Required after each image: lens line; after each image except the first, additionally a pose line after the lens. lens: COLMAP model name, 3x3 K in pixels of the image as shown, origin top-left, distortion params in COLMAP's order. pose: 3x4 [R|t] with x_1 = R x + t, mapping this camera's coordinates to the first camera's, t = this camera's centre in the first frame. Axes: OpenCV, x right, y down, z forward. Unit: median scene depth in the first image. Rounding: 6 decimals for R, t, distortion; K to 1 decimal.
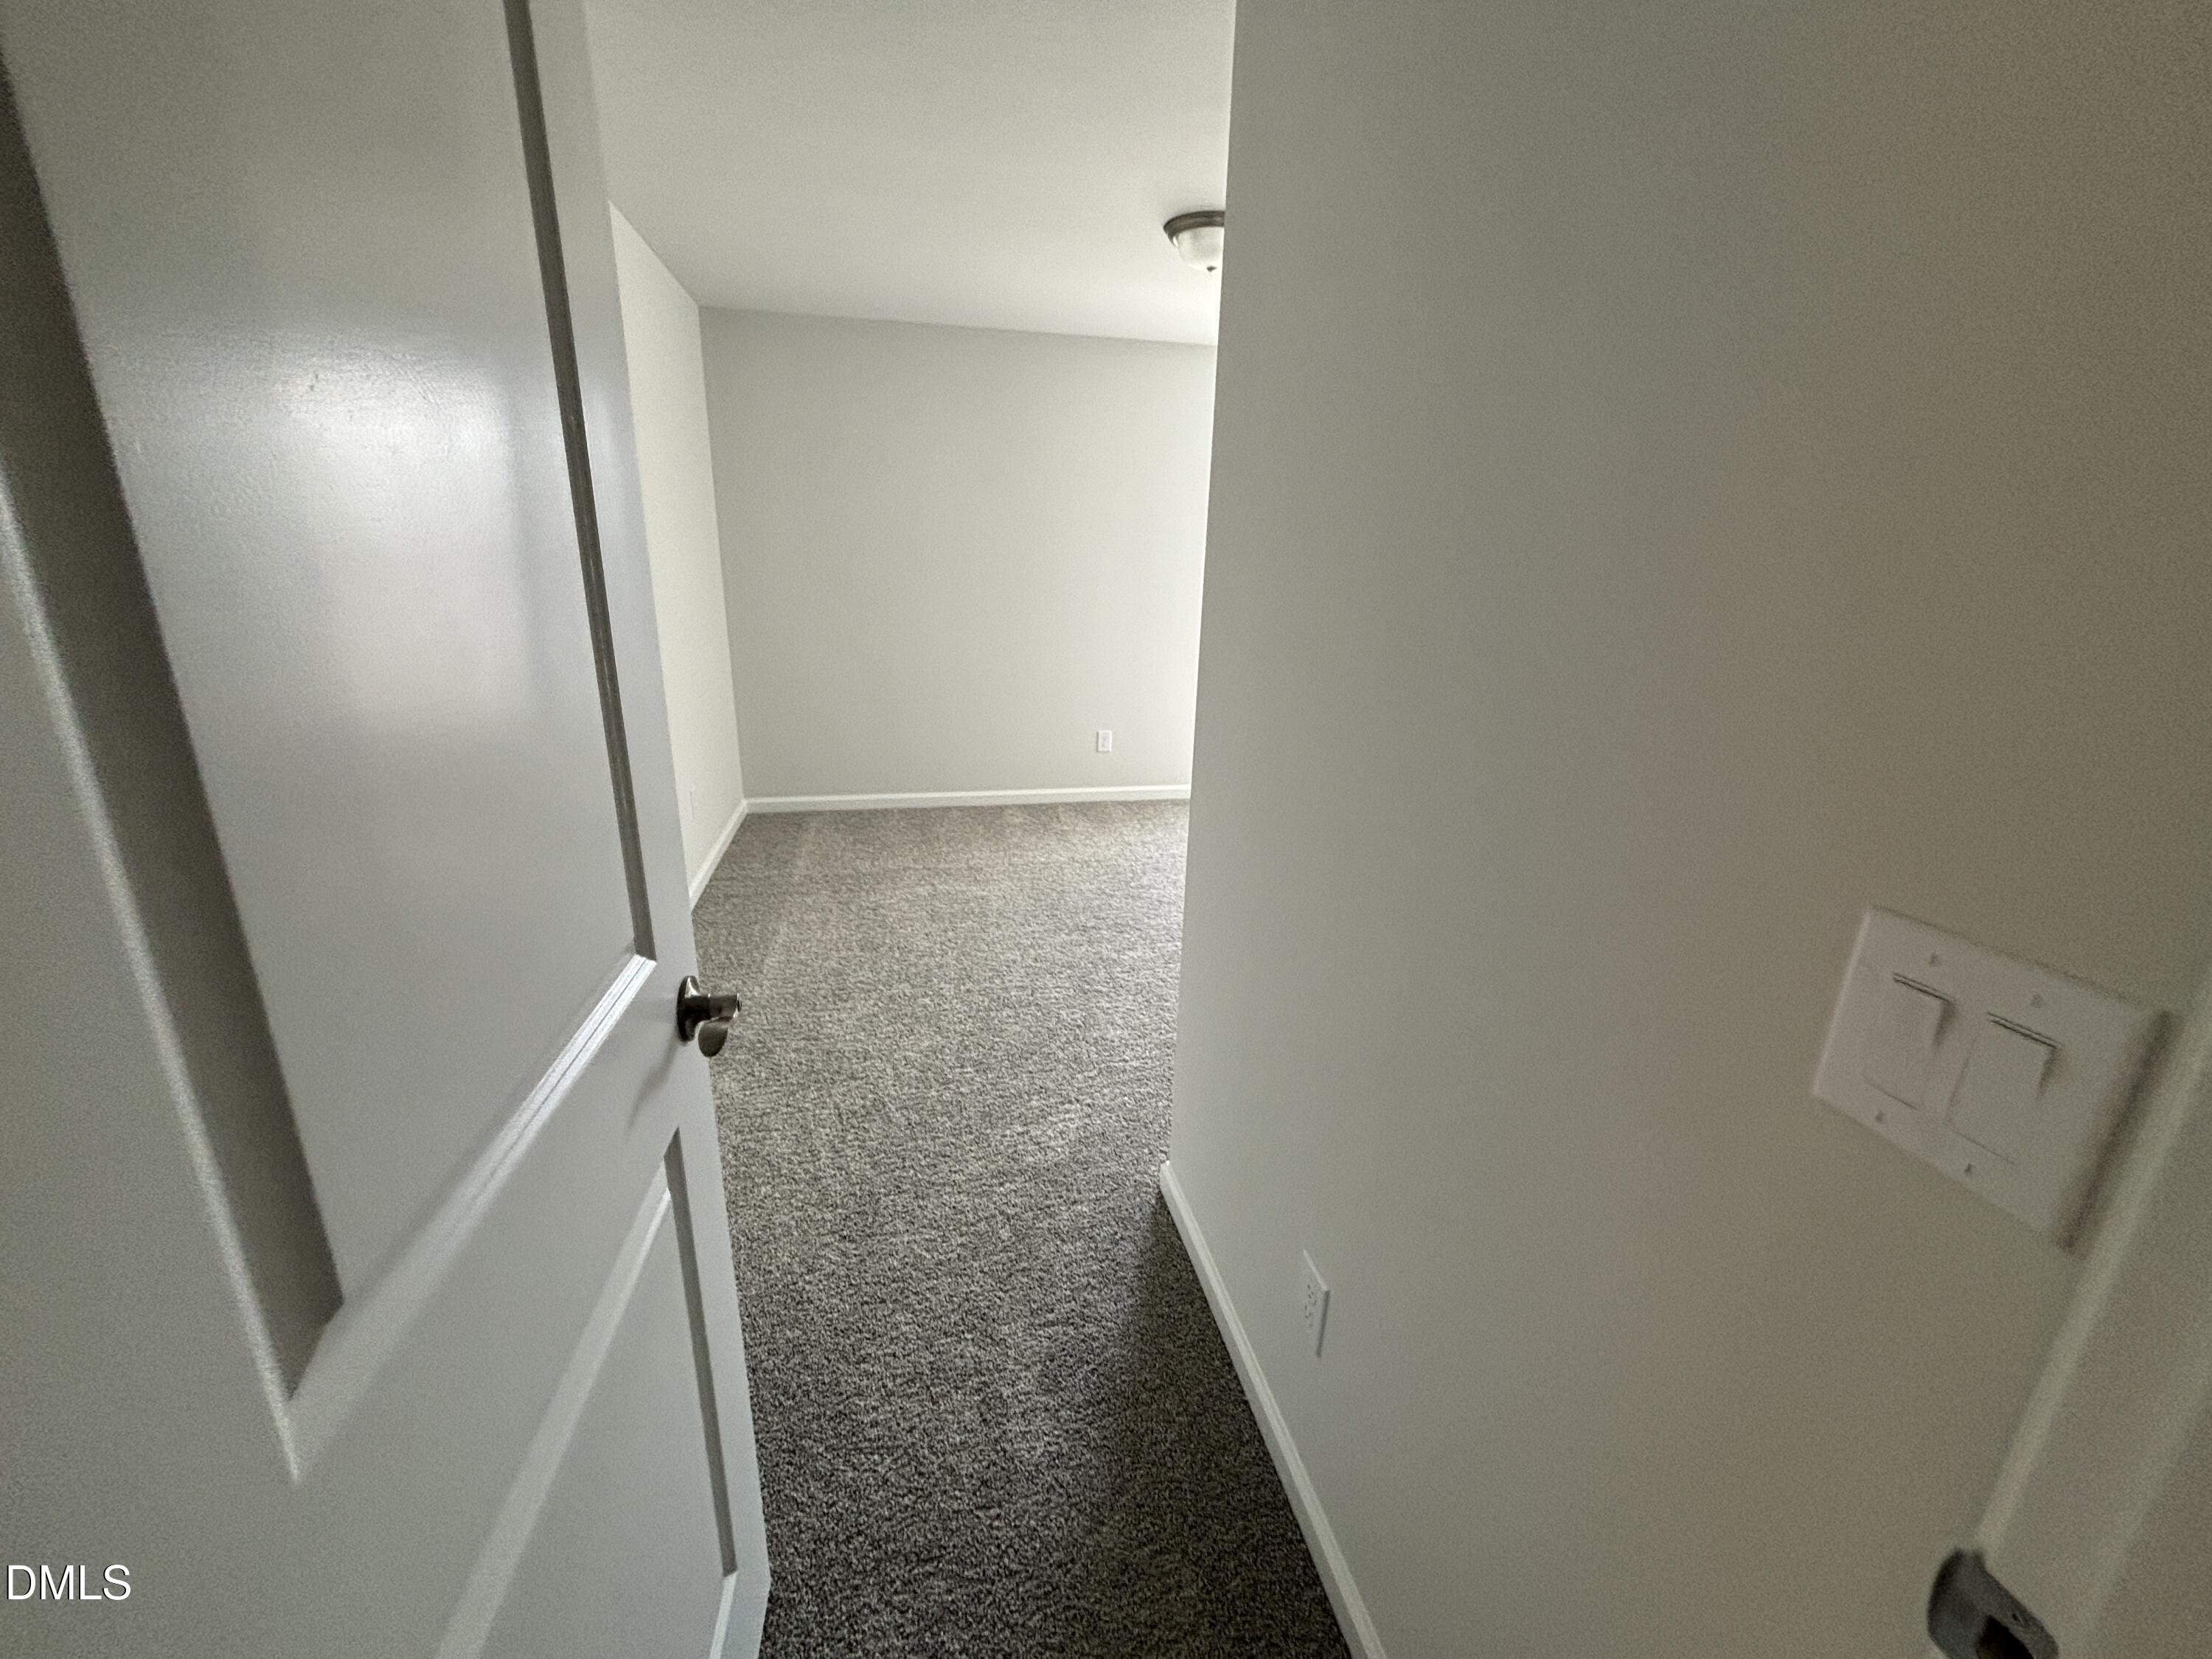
lens RADIAL K [[886.2, 0, 1106.0], [0, 886.2, 829.5], [0, 0, 1]] dist [-0.002185, 0.000681]
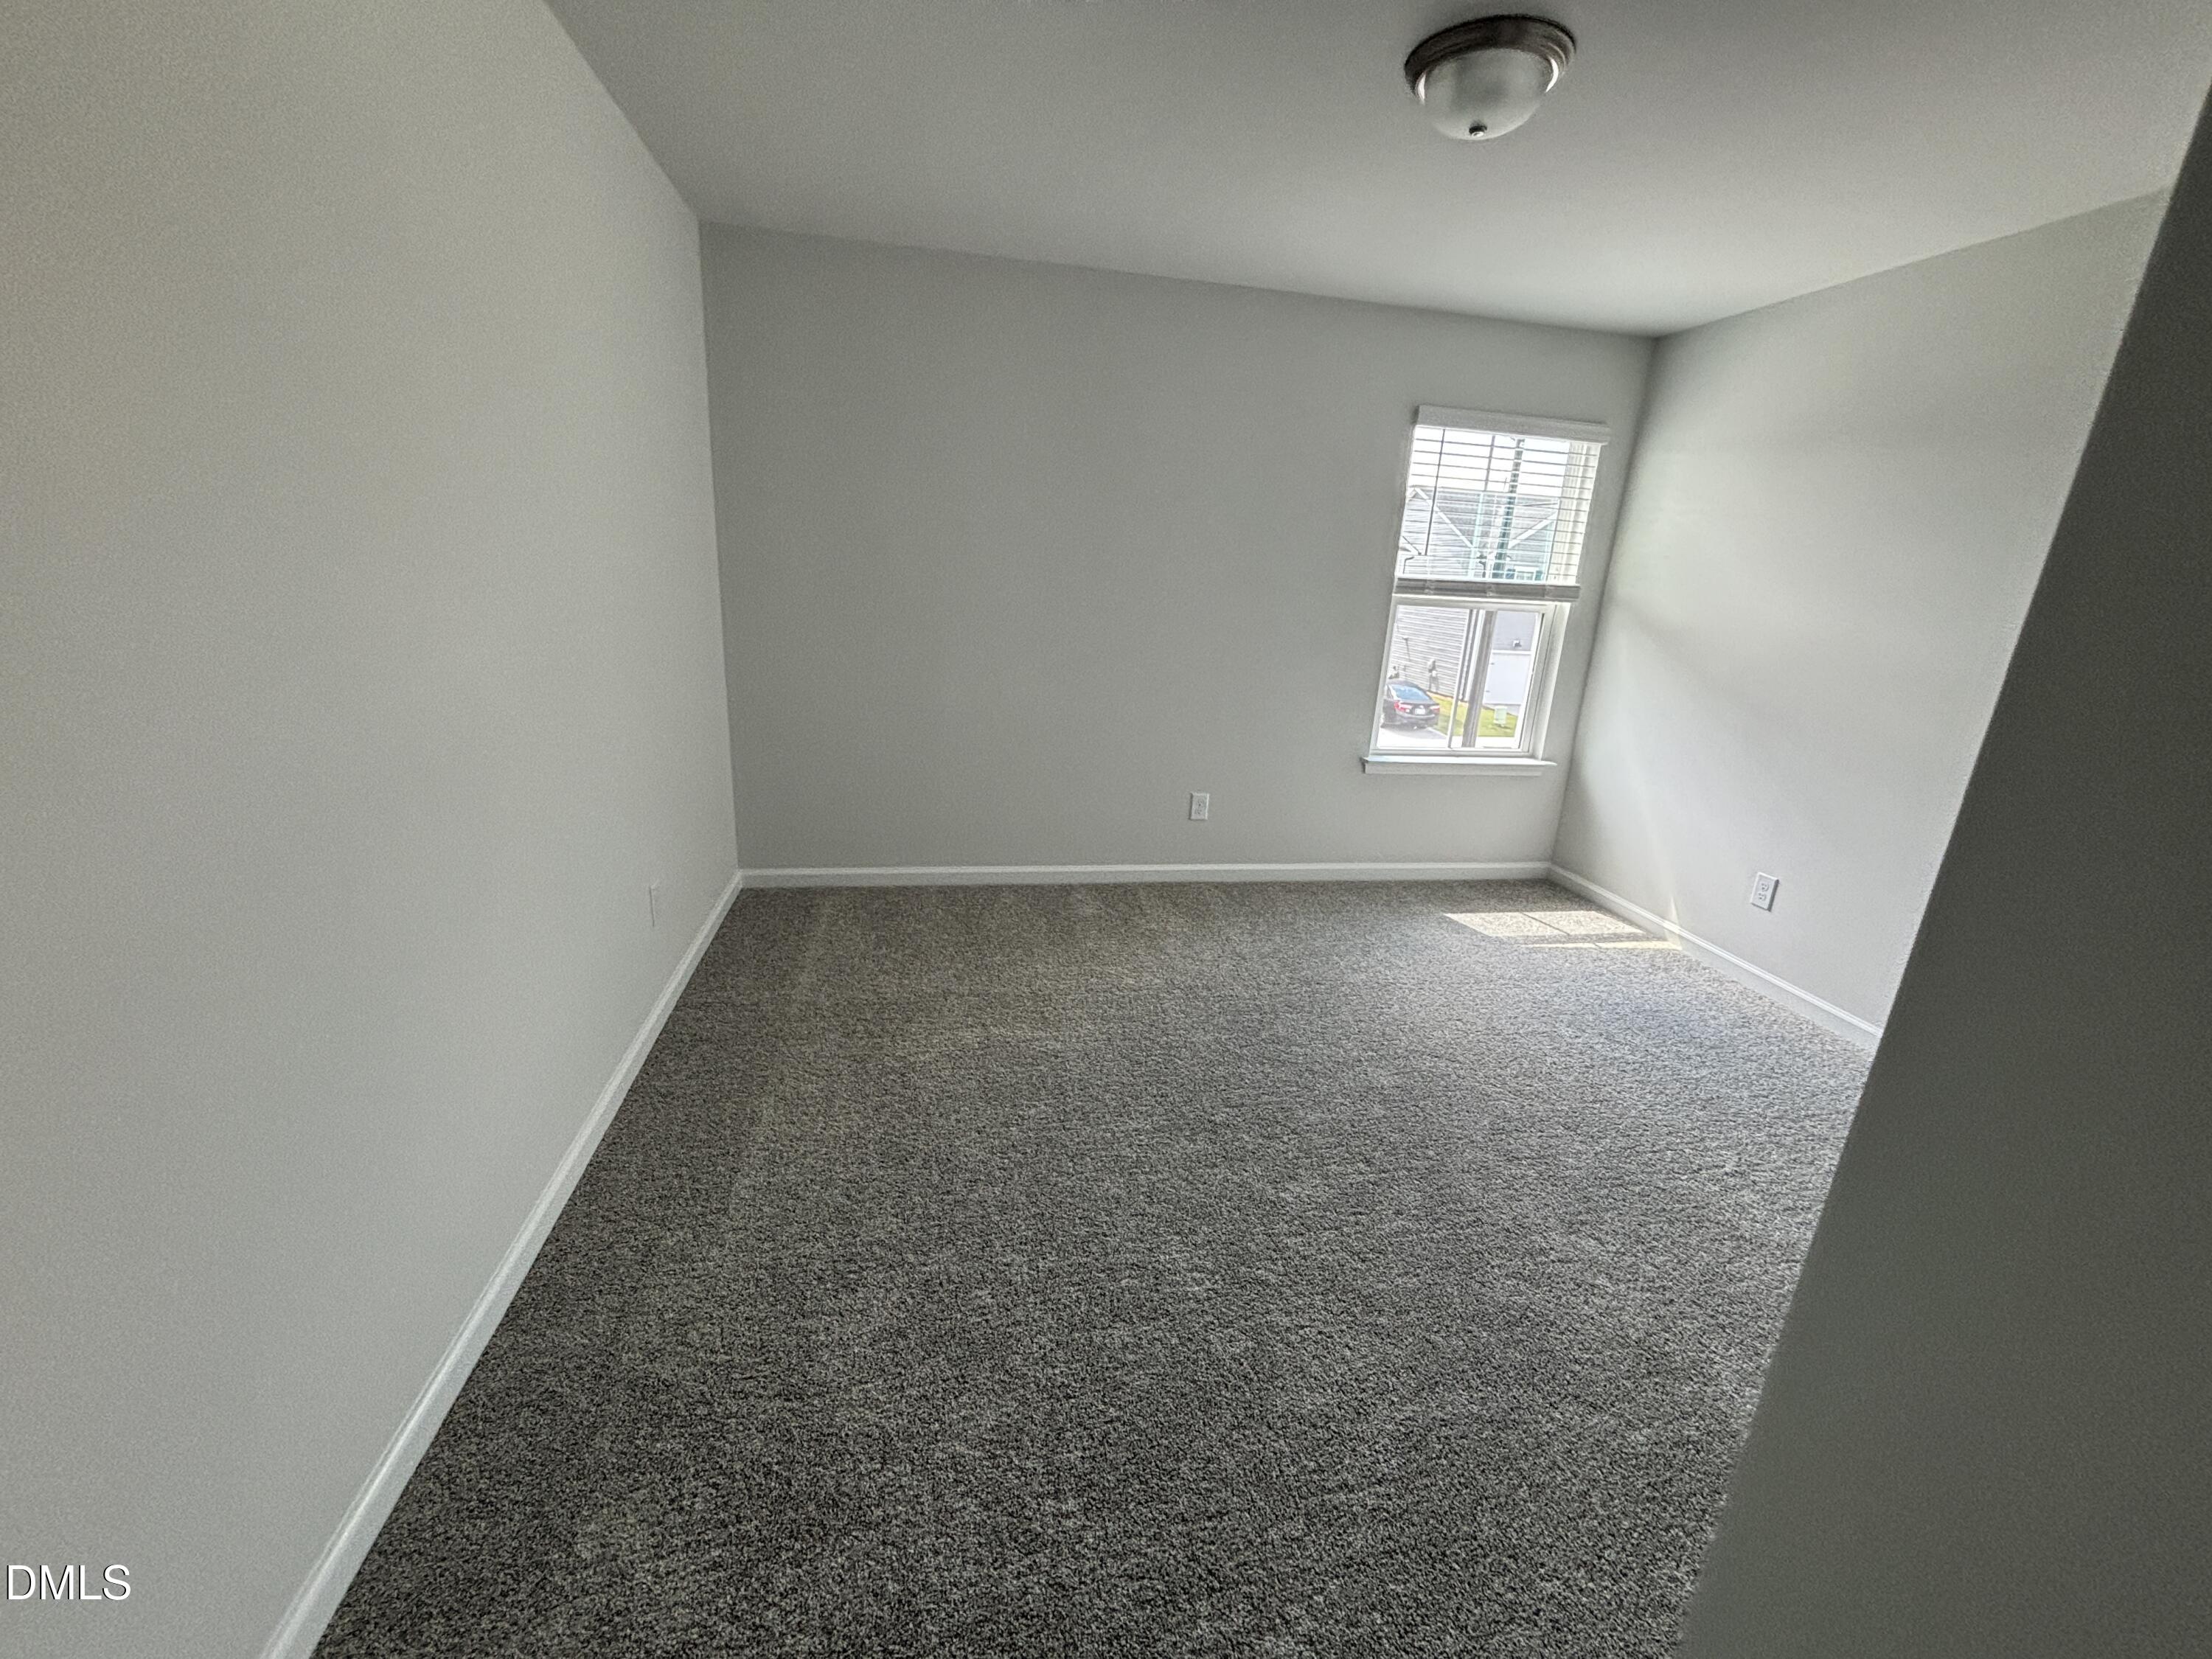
lens RADIAL K [[886.2, 0, 1106.0], [0, 886.2, 829.5], [0, 0, 1]] dist [-0.002185, 0.000681]
pose [[0.998971, 0.038154, -0.024540, -0.086706], [-0.038414, 0.999210, -0.010200, -0.092143], [0.024131, 0.011133, 0.999647, 0.289618]]
